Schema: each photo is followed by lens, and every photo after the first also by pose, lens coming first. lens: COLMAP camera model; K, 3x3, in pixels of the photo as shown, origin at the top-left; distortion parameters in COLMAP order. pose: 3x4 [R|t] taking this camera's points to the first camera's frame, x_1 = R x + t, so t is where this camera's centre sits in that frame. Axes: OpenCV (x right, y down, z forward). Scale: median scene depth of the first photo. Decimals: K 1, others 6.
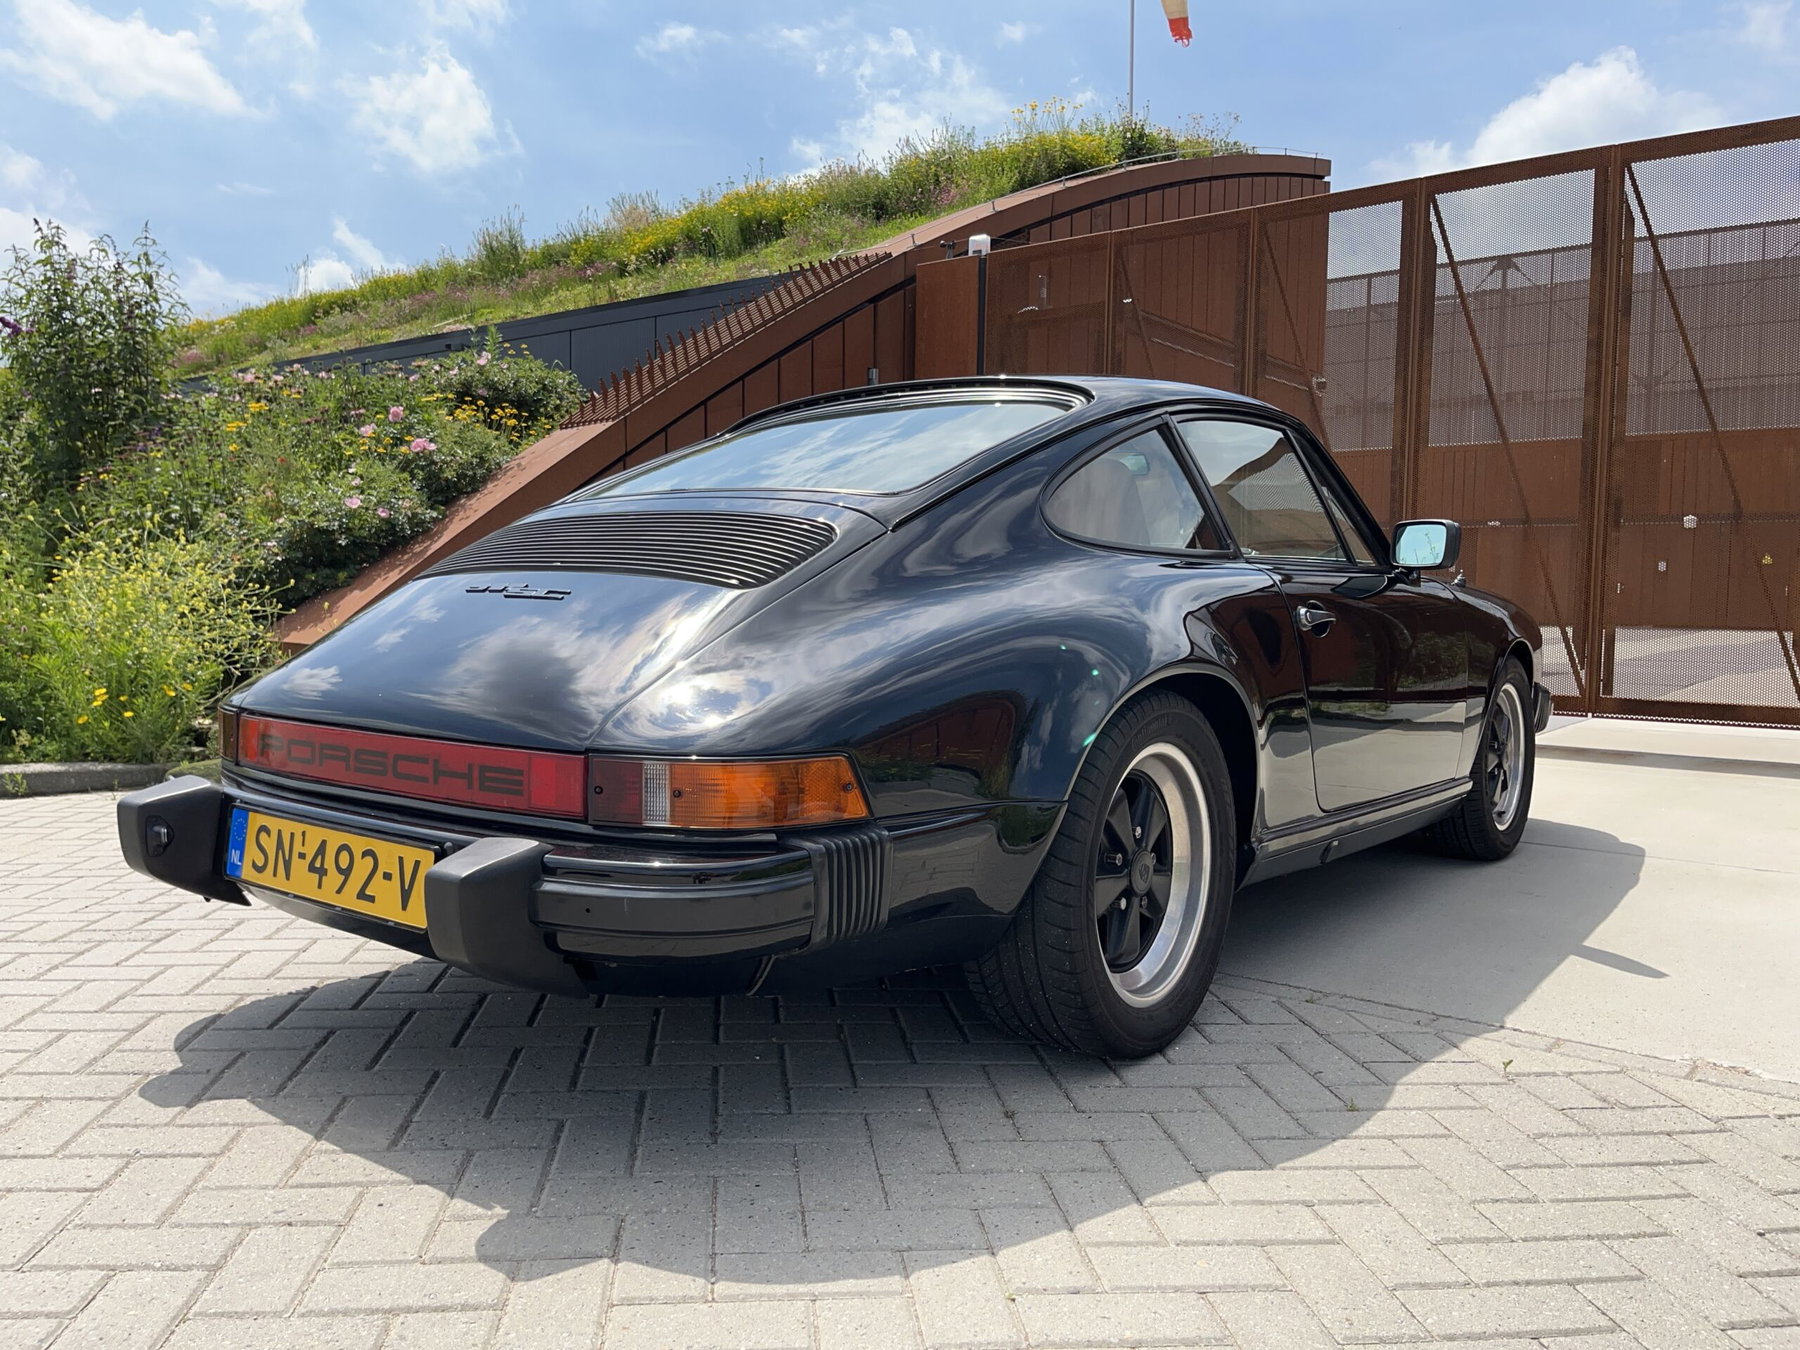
lens RADIAL K [[1375.2, 0, 897.2], [0, 1375.2, 678.7], [0, 0, 1]] dist [0.063169, -0.102763]
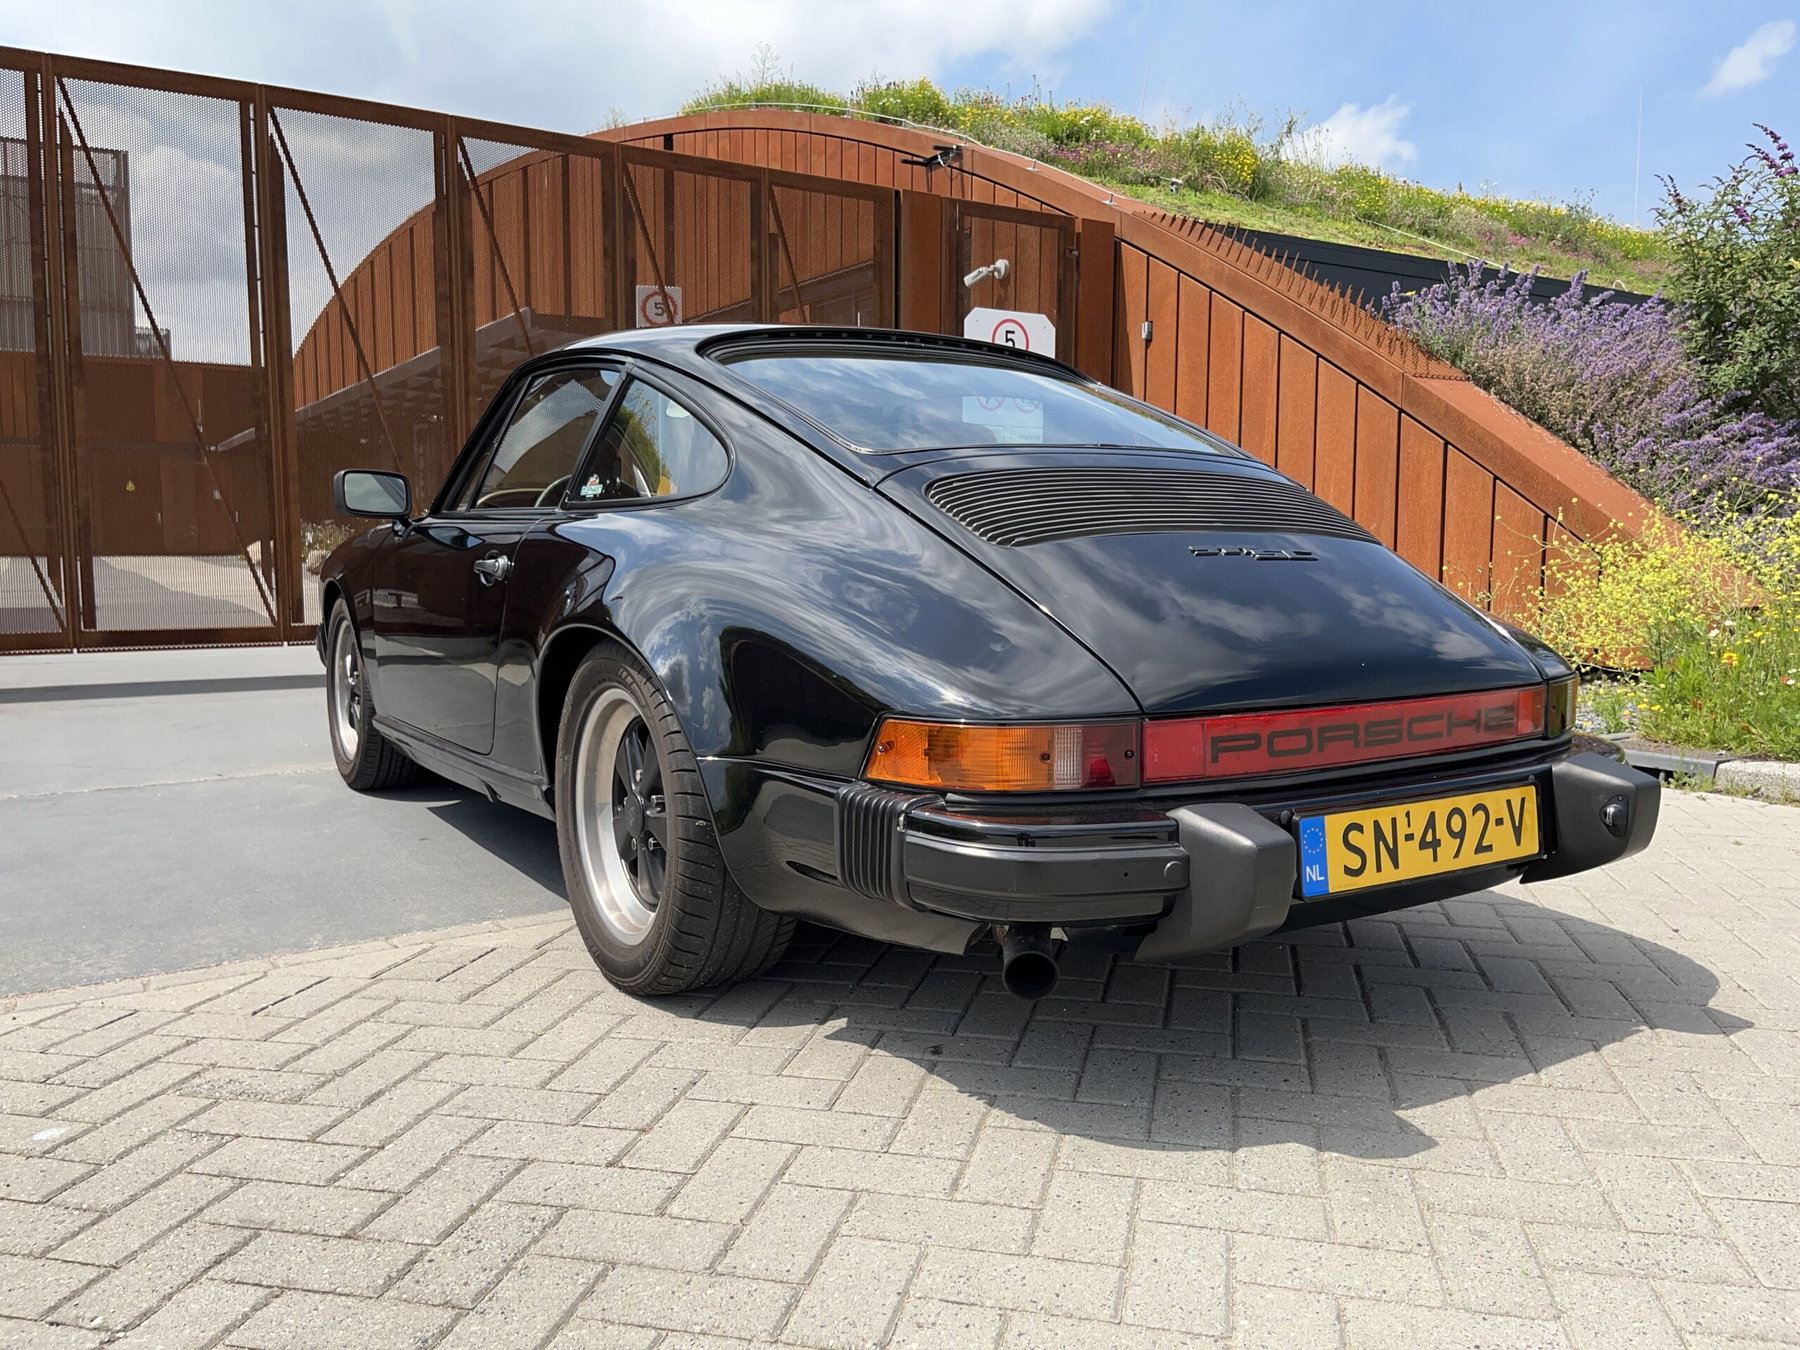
lens RADIAL K [[1369.0, 0, 901.8], [0, 1369.0, 678.9], [0, 0, 1]] dist [0.071665, -0.103922]
pose [[0.336678, -0.110745, 0.935085, -0.385538], [0.058655, 0.993598, 0.096556, -0.025105], [-0.939791, 0.022339, 0.341018, 0.271417]]
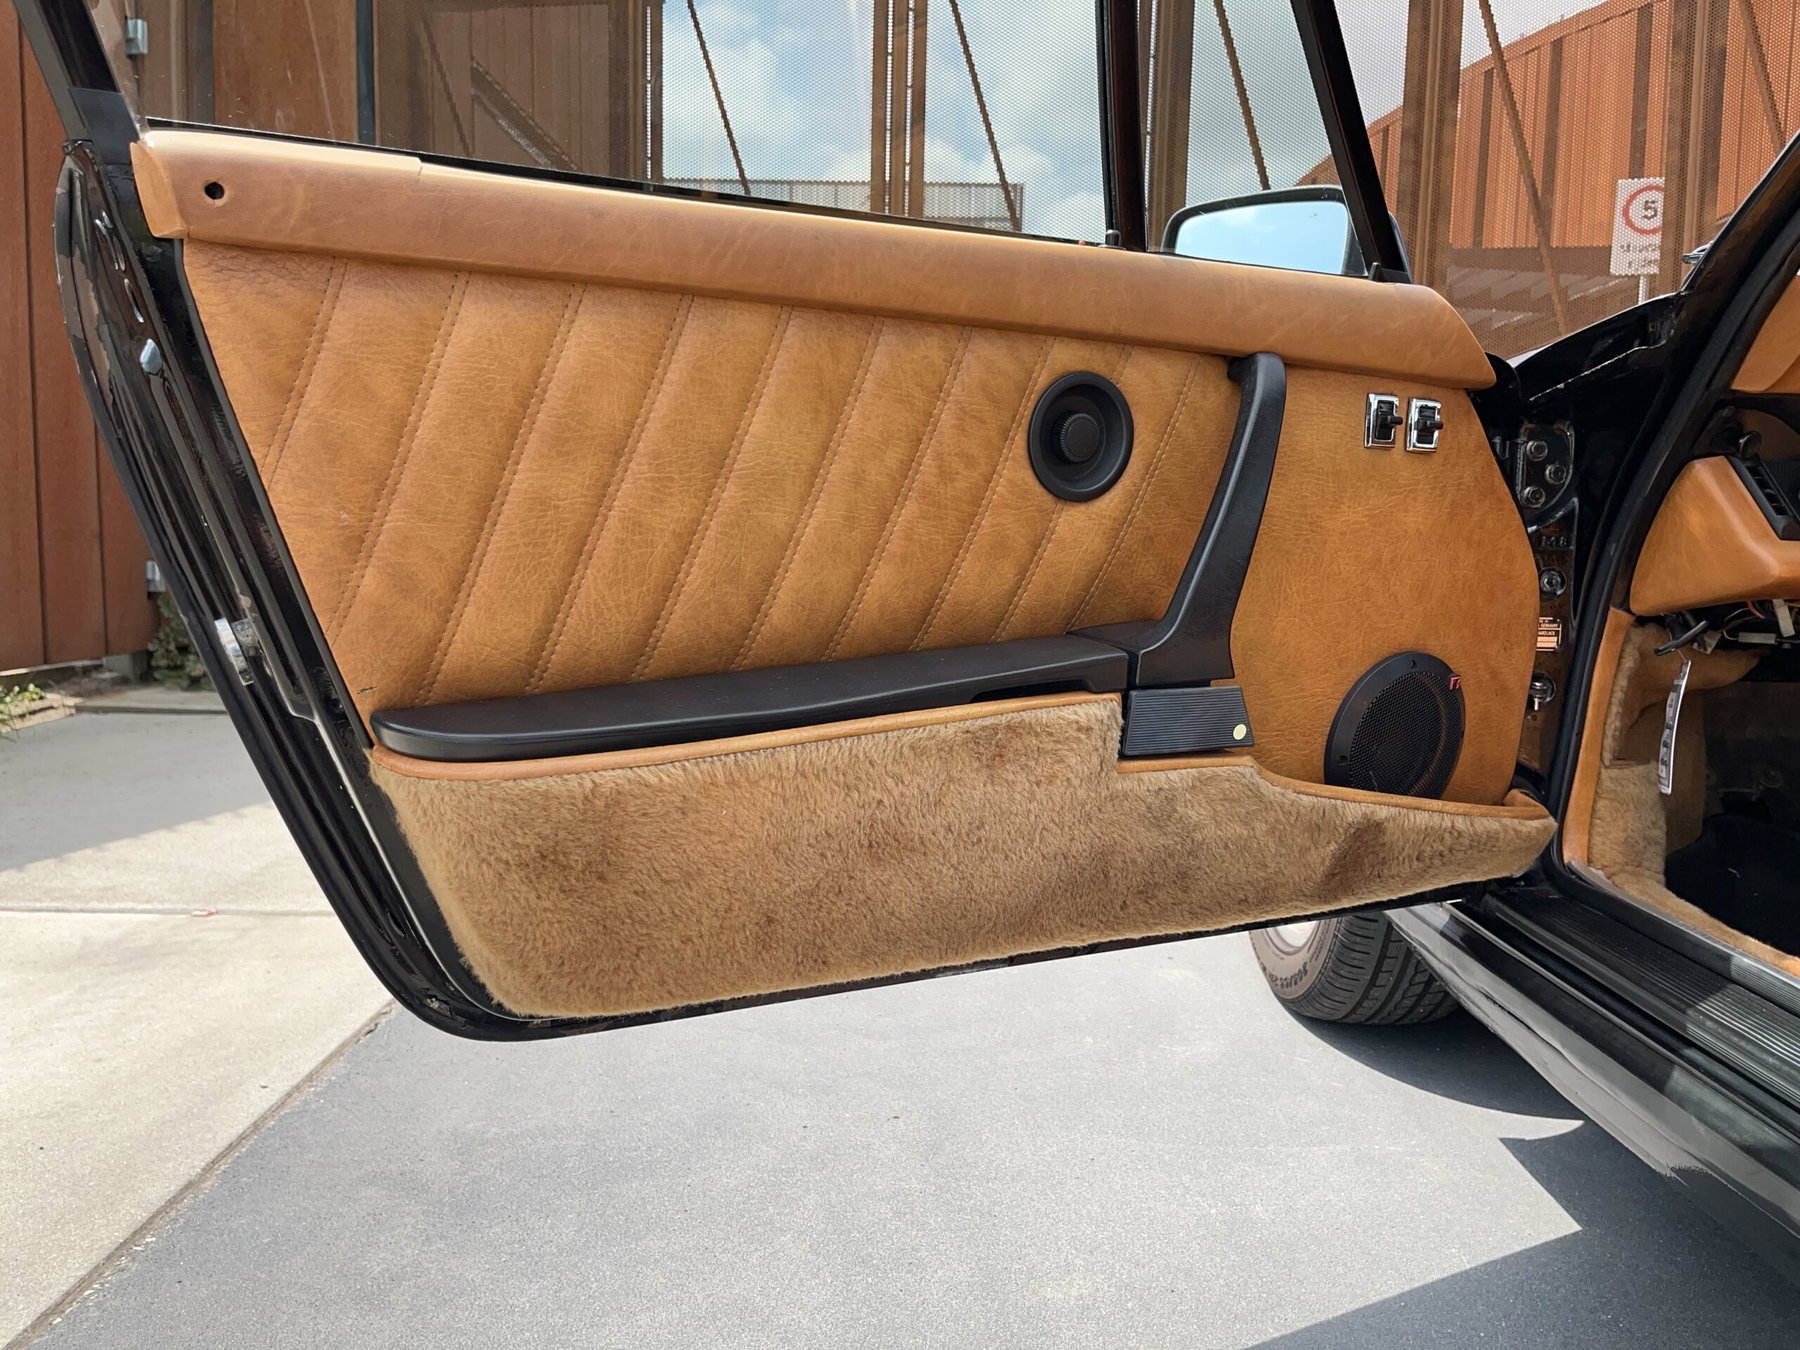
lens RADIAL K [[1378.6, 0, 896.9], [0, 1378.6, 664.3], [0, 0, 1]] dist [0.066300, -0.098611]
pose [[0.799982, -0.054736, 0.597522, -0.133999], [0.028552, 0.998175, 0.053212, -0.016142], [-0.599344, -0.025509, 0.800085, 0.526245]]
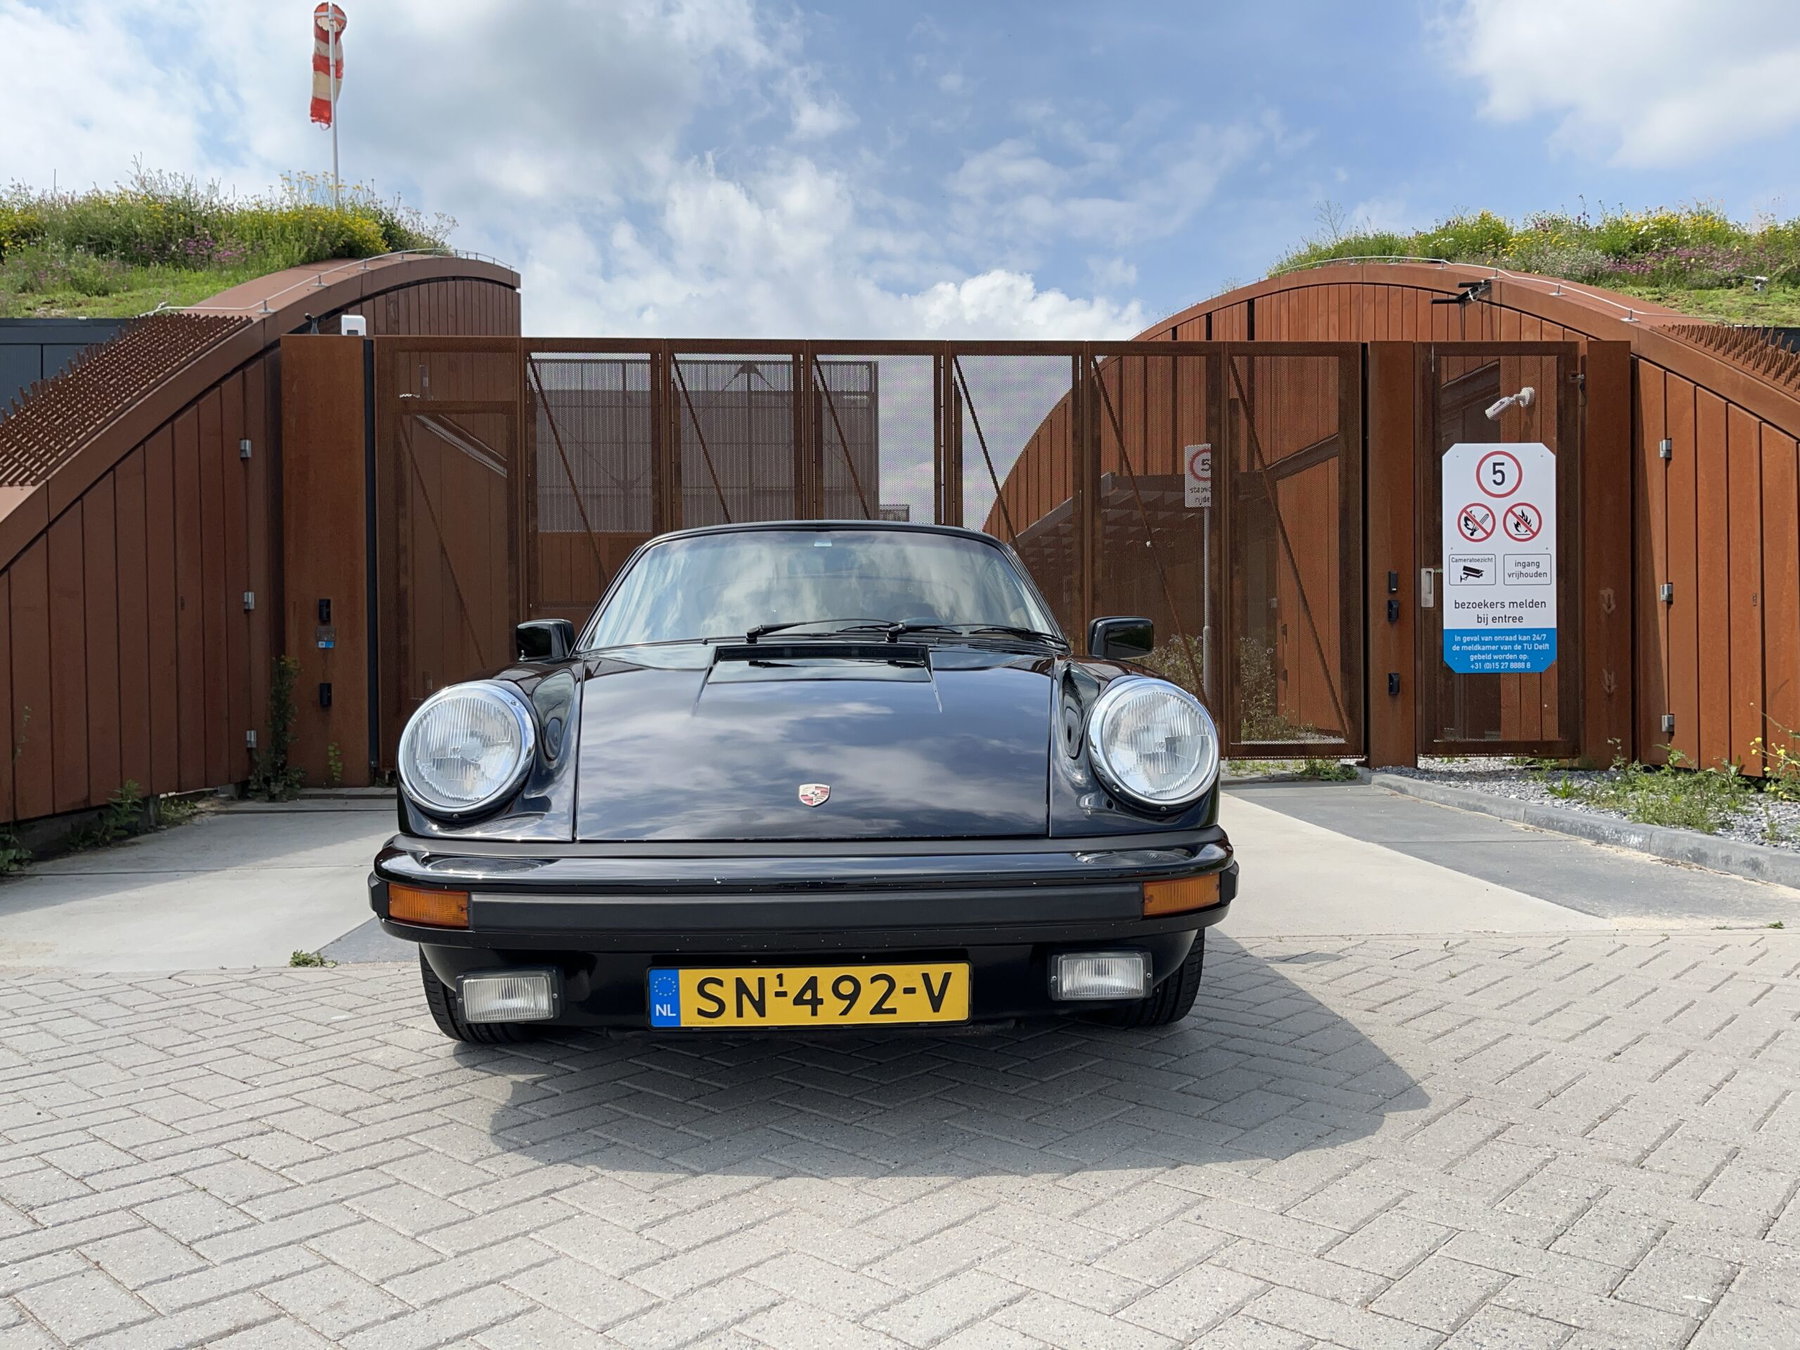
lens RADIAL K [[1364.4, 0, 900.7], [0, 1364.4, 680.1], [0, 0, 1]] dist [0.065234, -0.086296]
pose [[0.747449, -0.024715, 0.663859, -0.372041], [0.060994, 0.997640, -0.031533, -0.012244], [-0.661513, 0.064061, 0.747192, 0.044377]]
